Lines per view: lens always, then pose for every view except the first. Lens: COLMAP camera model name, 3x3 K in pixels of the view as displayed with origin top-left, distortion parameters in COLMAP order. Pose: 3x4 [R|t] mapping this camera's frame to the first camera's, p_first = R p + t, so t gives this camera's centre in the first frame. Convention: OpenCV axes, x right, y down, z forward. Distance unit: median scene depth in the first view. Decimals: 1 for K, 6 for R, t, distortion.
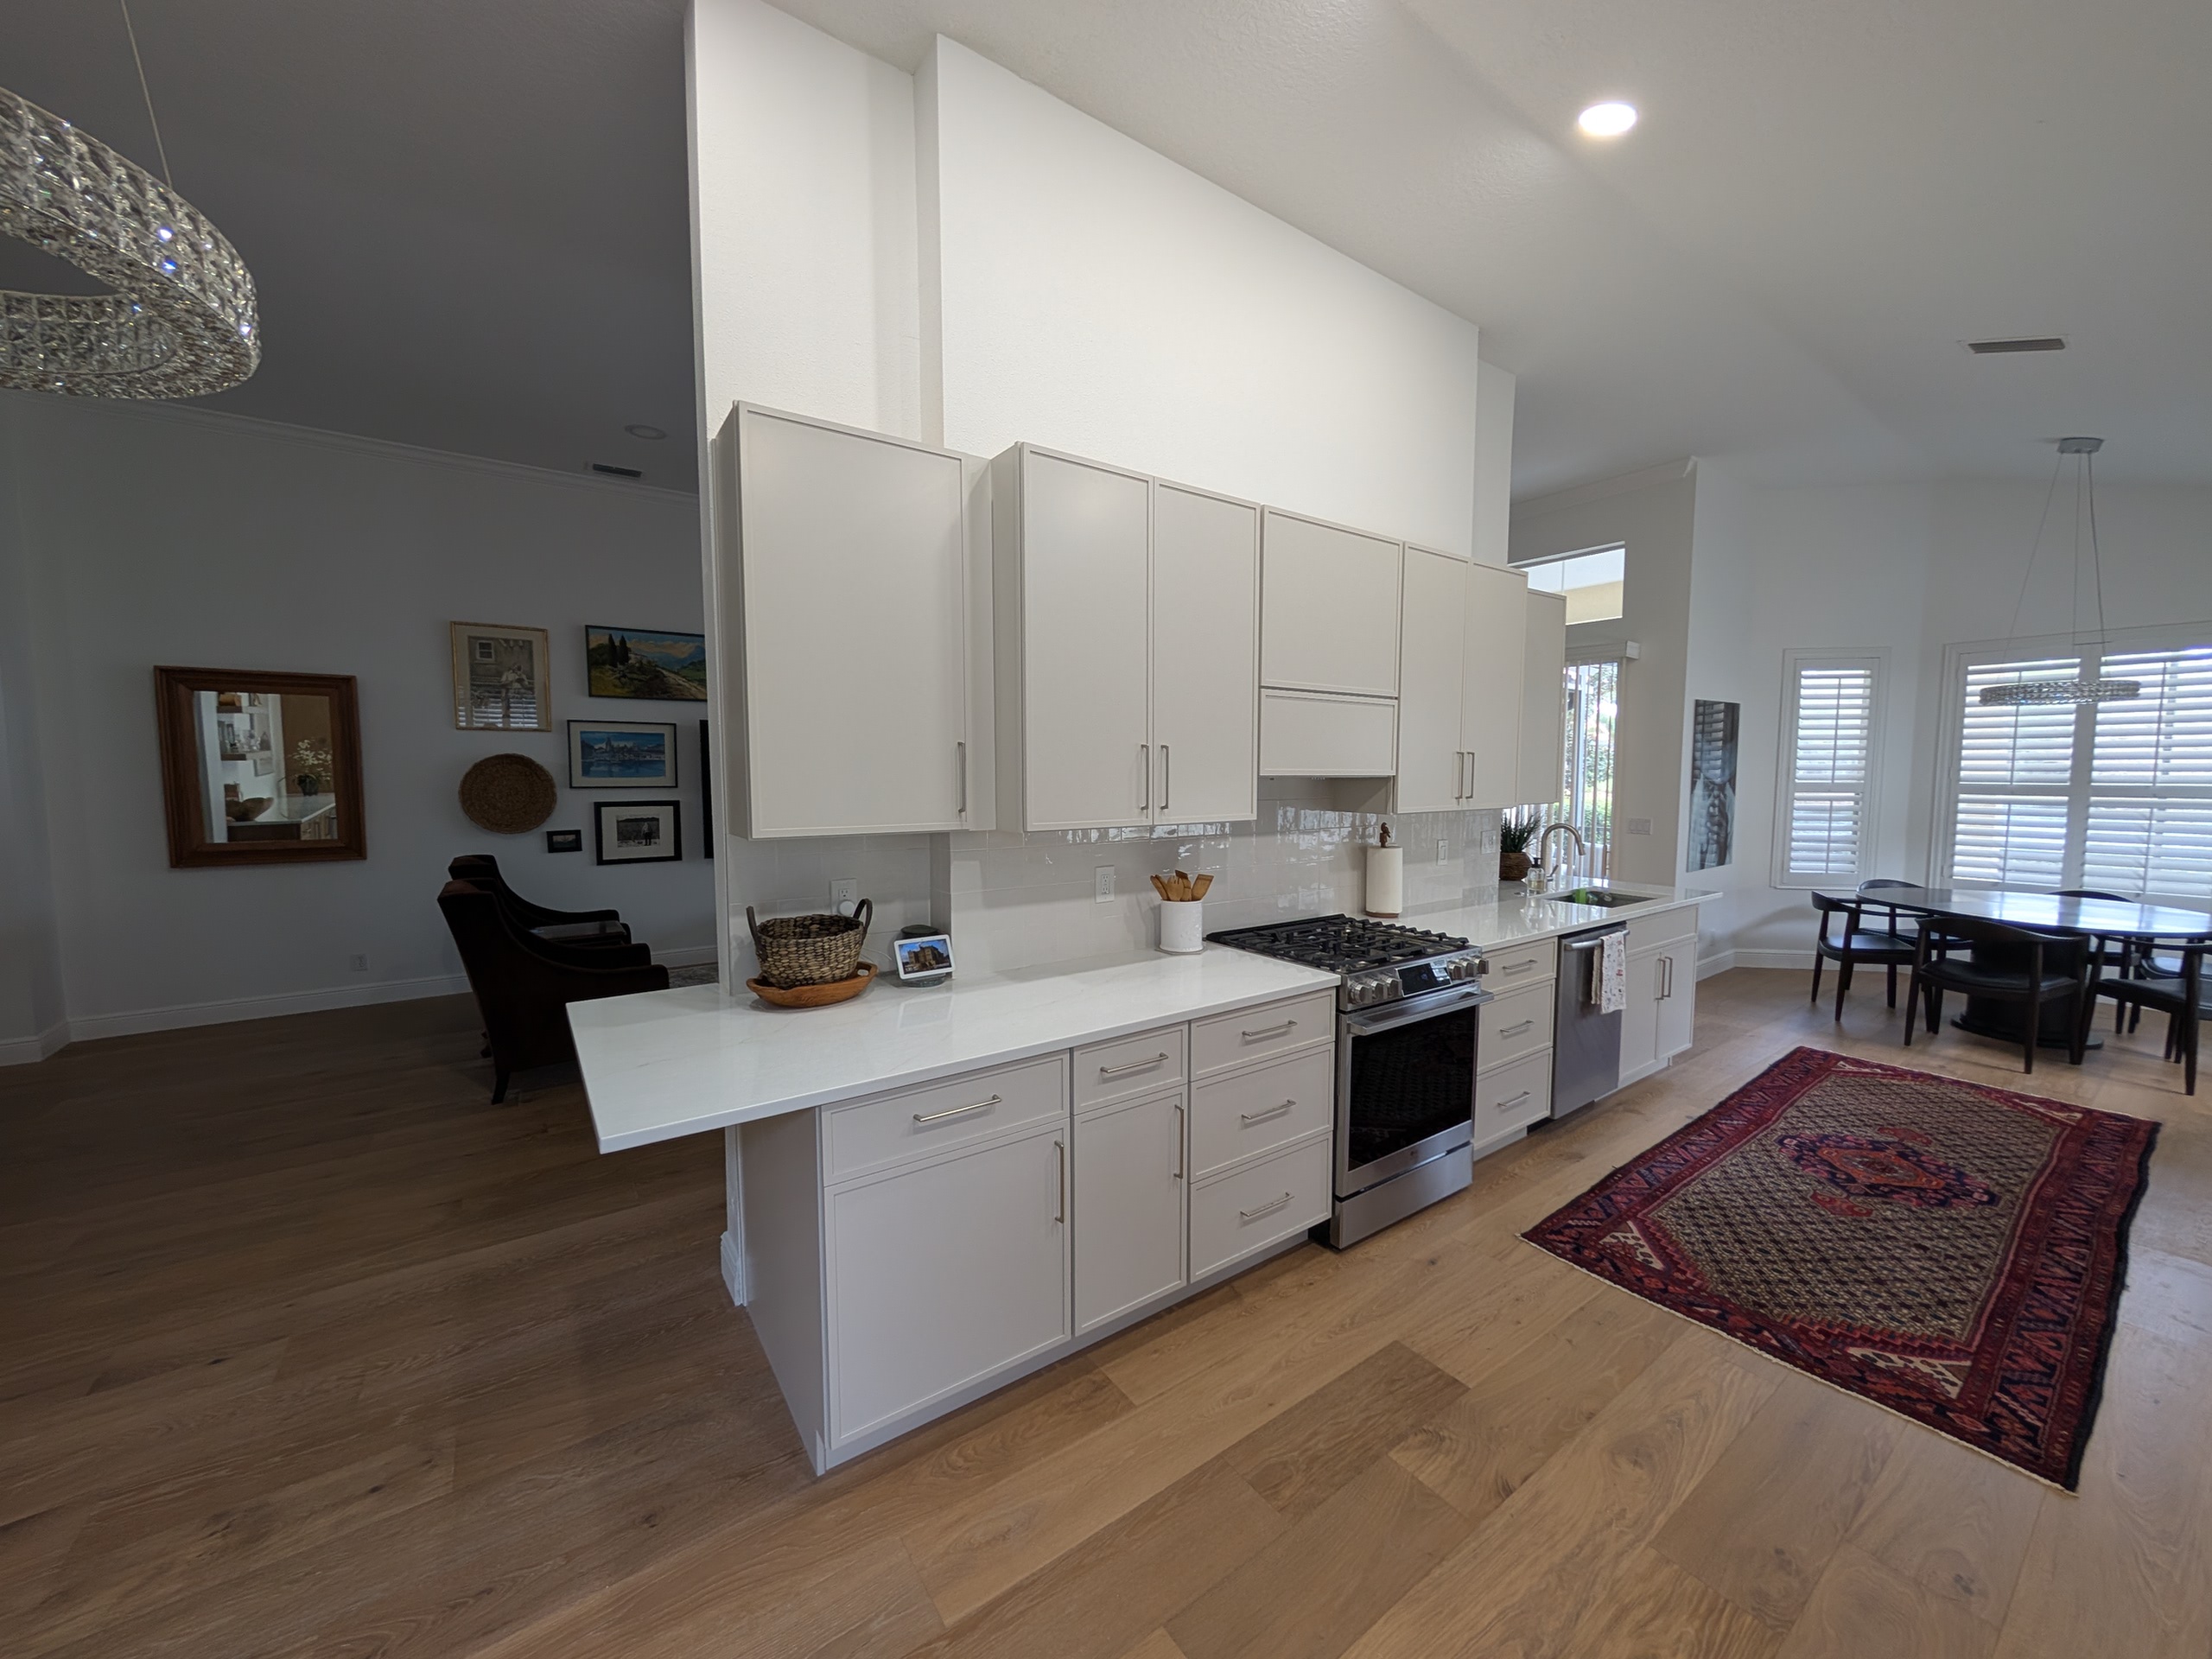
lens RADIAL K [[833.3, 0, 1106.6], [0, 833.3, 831.4], [0, 0, 1]] dist [-0.000619, 0.000551]
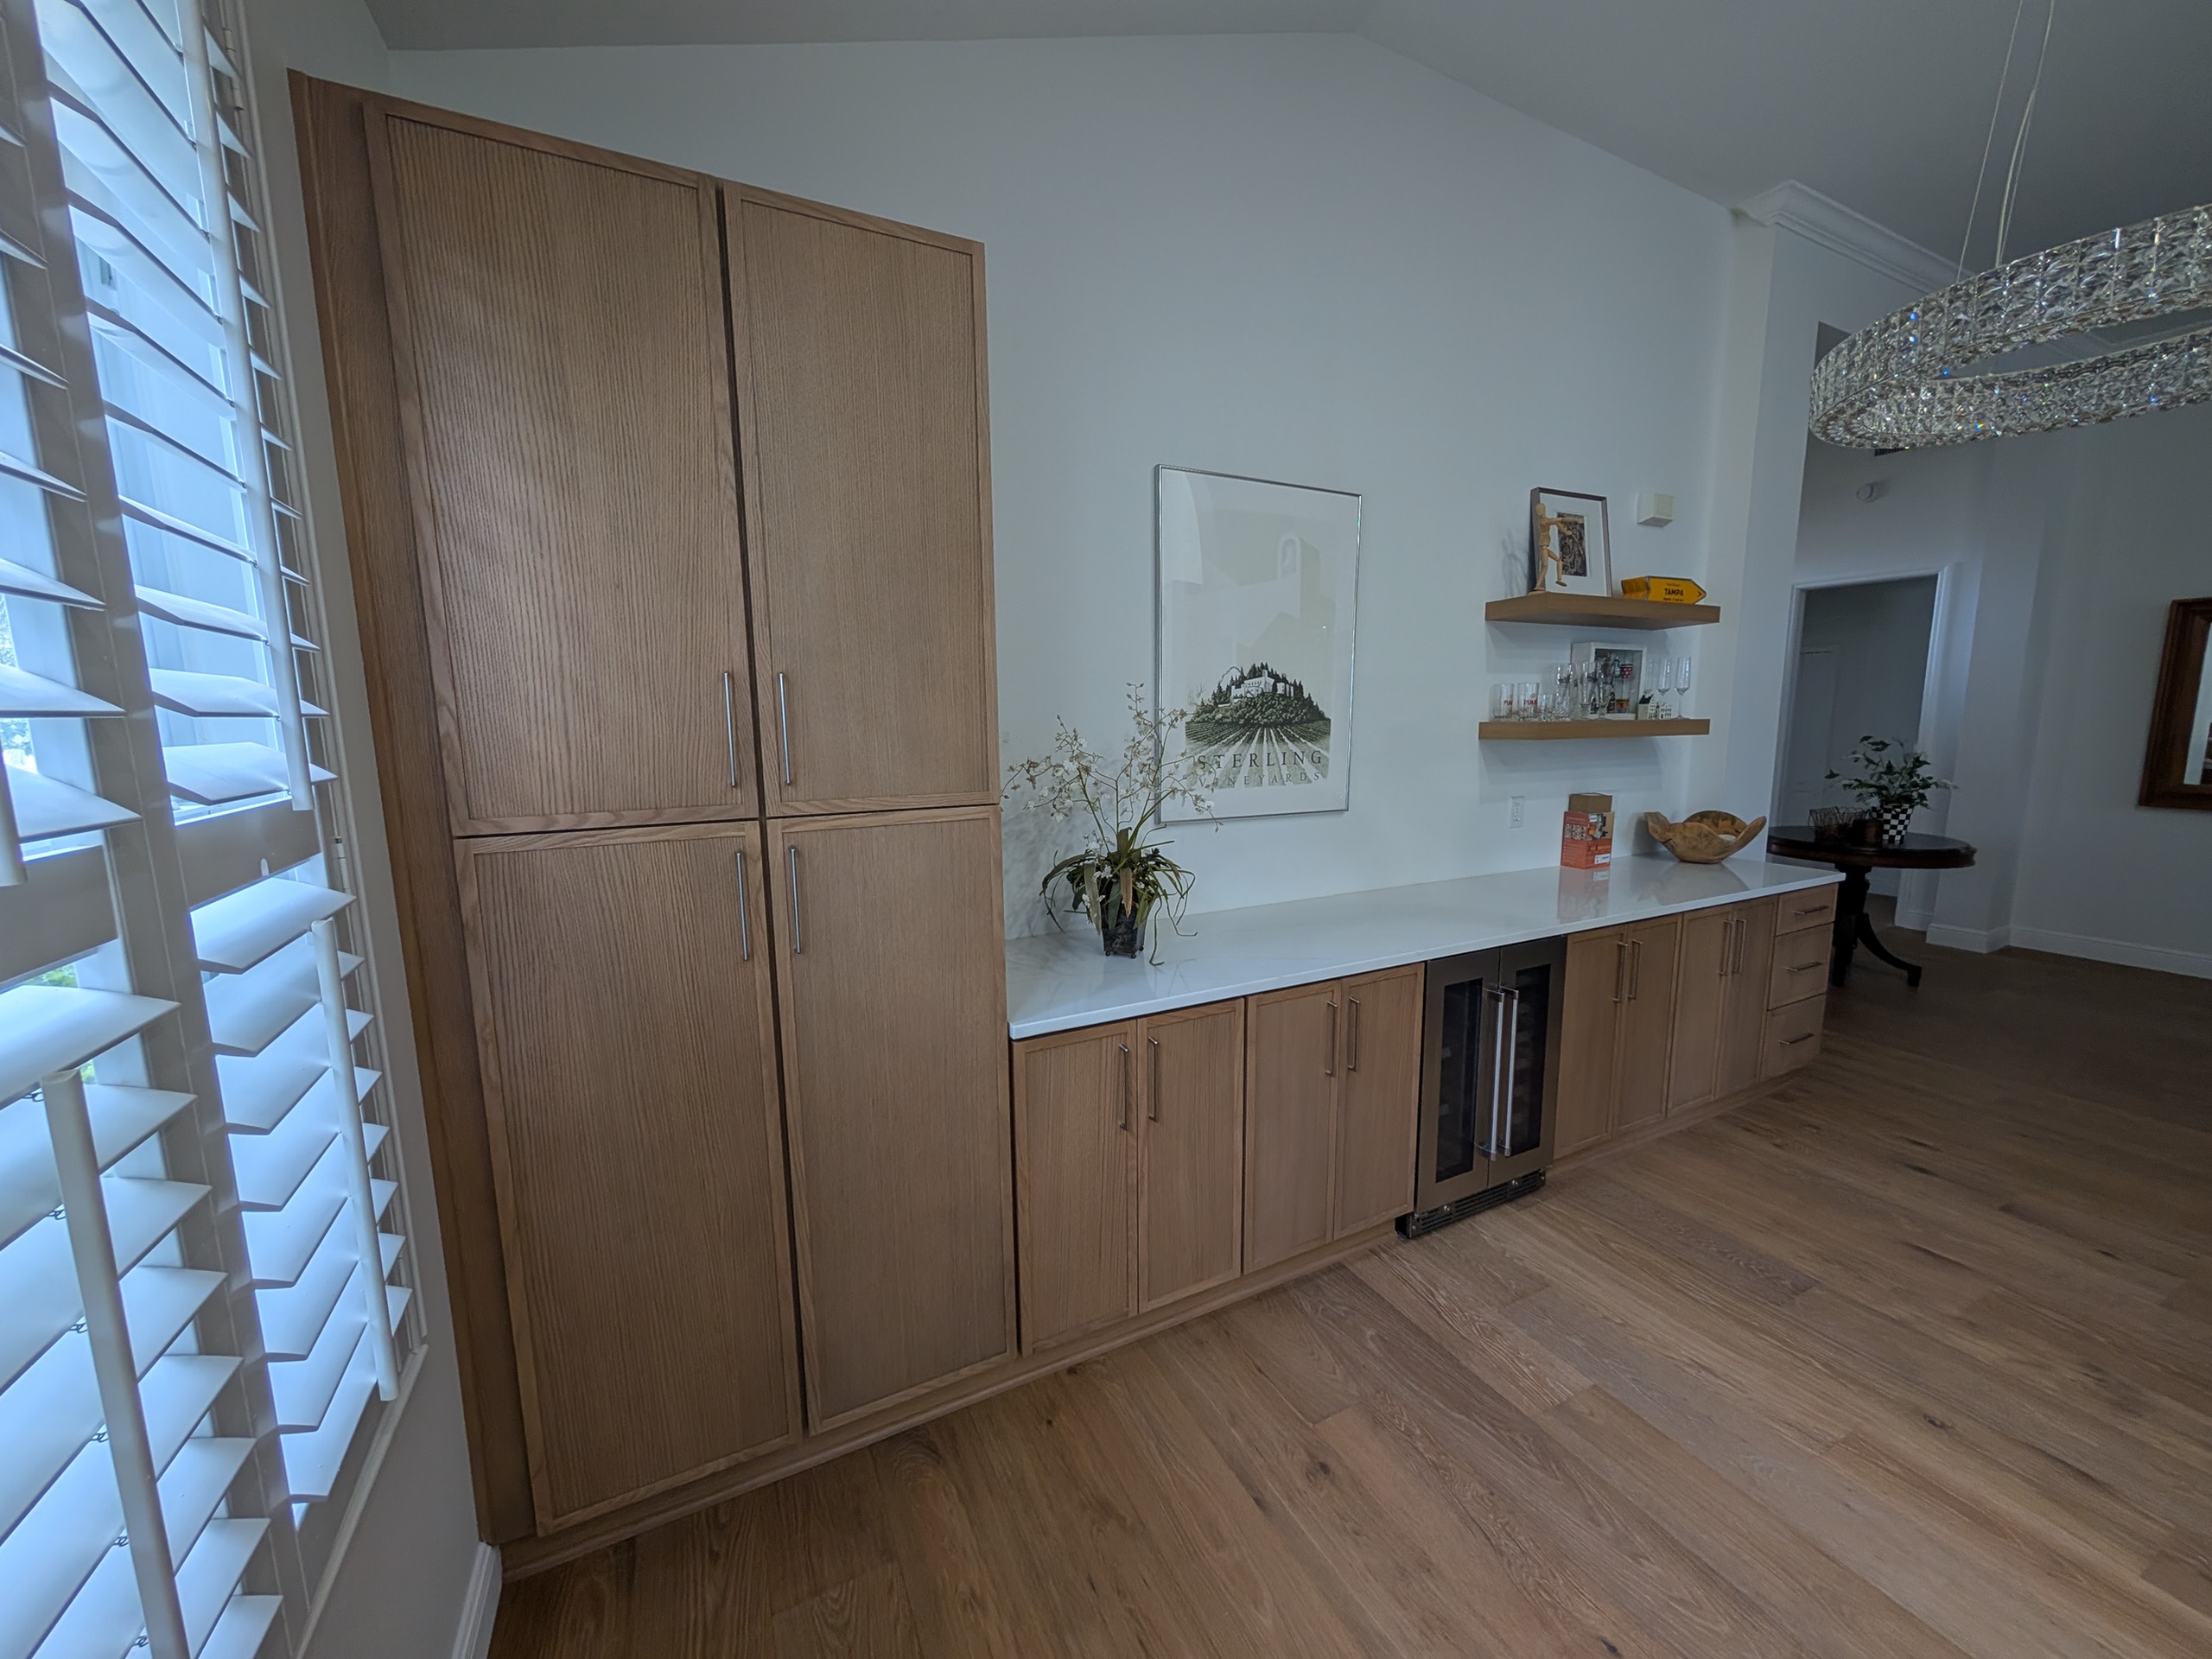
lens RADIAL K [[833.3, 0, 1105.3], [0, 833.3, 832.8], [0, 0, 1]] dist [-0.000619, 0.000551]
pose [[-0.152108, 0.138870, -0.978559, 0.090639], [-0.063992, 0.986619, 0.149961, 0.009766], [0.986290, 0.085431, -0.141186, -0.136930]]
